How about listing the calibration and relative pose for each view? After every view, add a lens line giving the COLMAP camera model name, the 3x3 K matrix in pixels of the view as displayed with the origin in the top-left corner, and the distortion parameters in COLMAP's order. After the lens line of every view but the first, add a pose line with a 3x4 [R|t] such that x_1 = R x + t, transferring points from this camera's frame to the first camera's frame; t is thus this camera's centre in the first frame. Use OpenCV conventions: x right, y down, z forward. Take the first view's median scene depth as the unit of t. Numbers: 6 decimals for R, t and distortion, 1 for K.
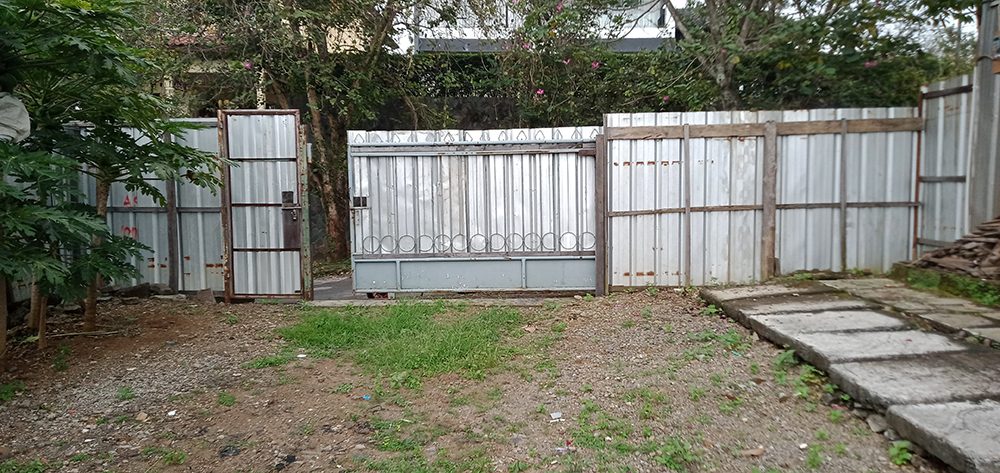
lens RADIAL K [[764.0, 0, 498.8], [0, 764.0, 240.2], [0, 0, 1]] dist [0.099235, -0.000396]
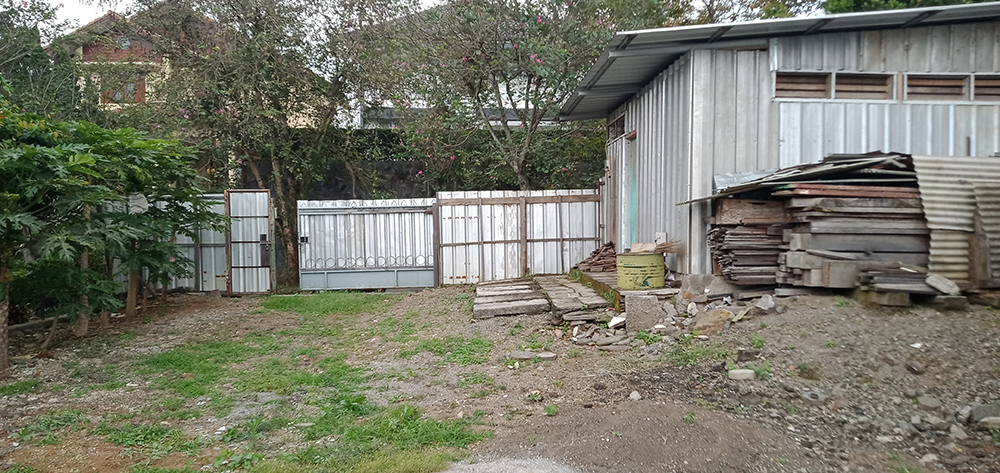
lens RADIAL K [[764.0, 0, 504.0], [0, 764.0, 235.7], [0, 0, 1]] dist [0.099235, -0.000396]
pose [[0.998487, -0.007448, 0.054478, 0.191417], [0.010522, 0.998355, -0.056367, 0.047776], [-0.053969, 0.056855, 0.996923, -0.836479]]
